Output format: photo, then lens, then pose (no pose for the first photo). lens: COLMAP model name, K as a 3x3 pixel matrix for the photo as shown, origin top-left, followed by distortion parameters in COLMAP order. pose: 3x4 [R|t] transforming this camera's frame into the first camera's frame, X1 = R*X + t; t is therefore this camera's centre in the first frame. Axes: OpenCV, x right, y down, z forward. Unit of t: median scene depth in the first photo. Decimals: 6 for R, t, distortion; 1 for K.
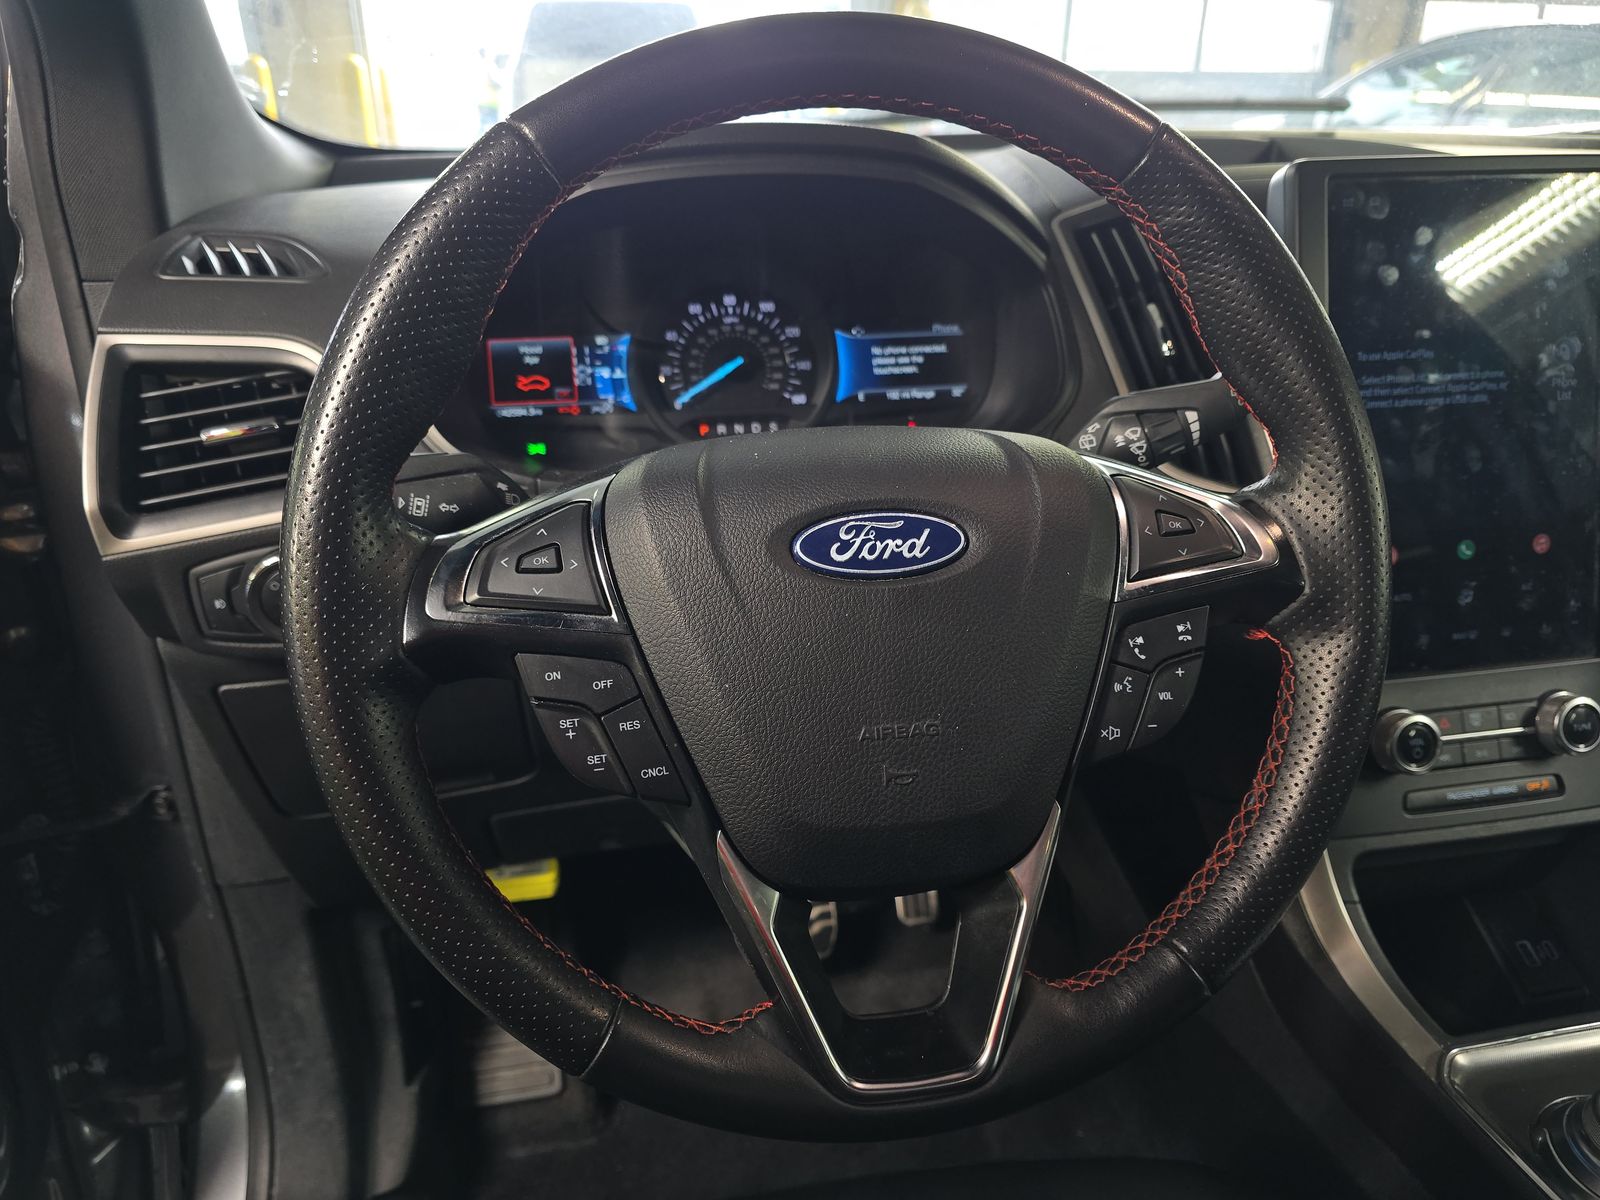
lens RADIAL K [[1081.0, 0, 800.0], [0, 1081.0, 600.0], [0, 0, 1]] dist [0.037364, -0.046802]
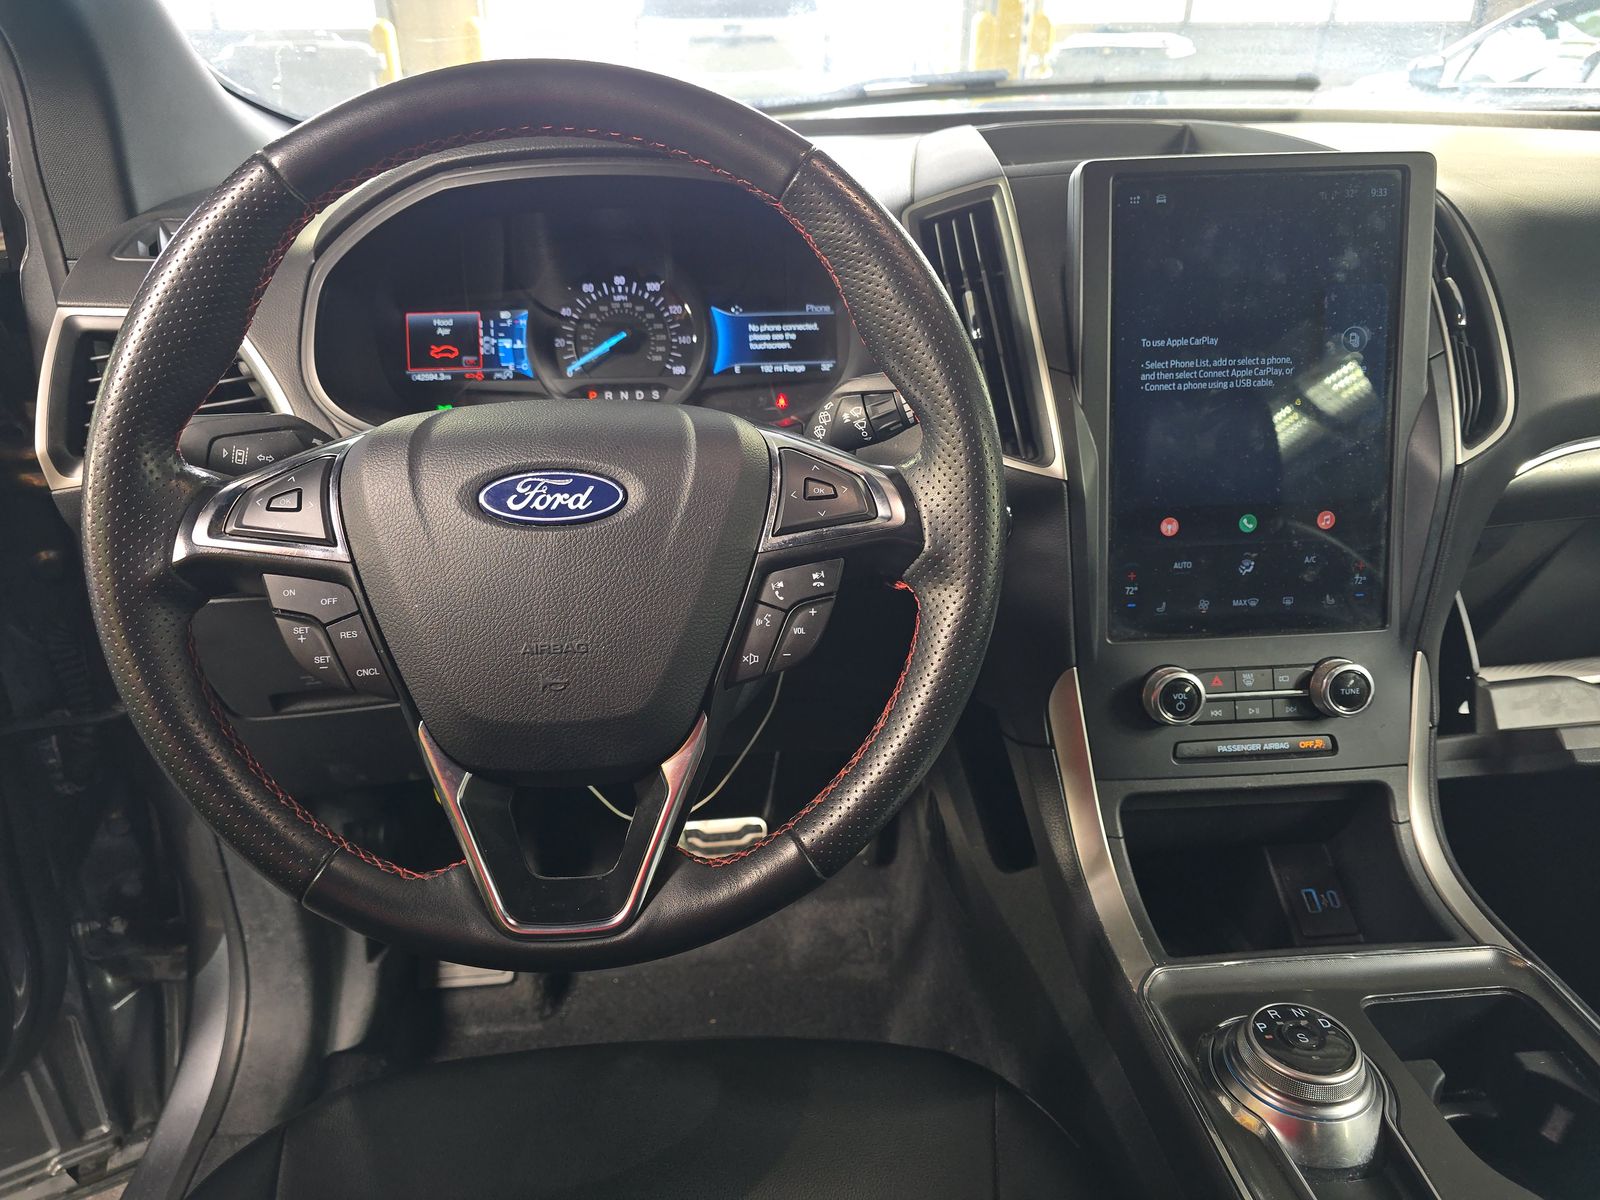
lens RADIAL K [[1069.3, 0, 800.0], [0, 1069.3, 600.0], [0, 0, 1]] dist [0.045431, -0.050048]
pose [[0.994361, 0.040039, -0.098196, 0.248836], [-0.036383, 0.998586, 0.038748, 0.004012], [0.099608, -0.034957, 0.994412, -0.100369]]
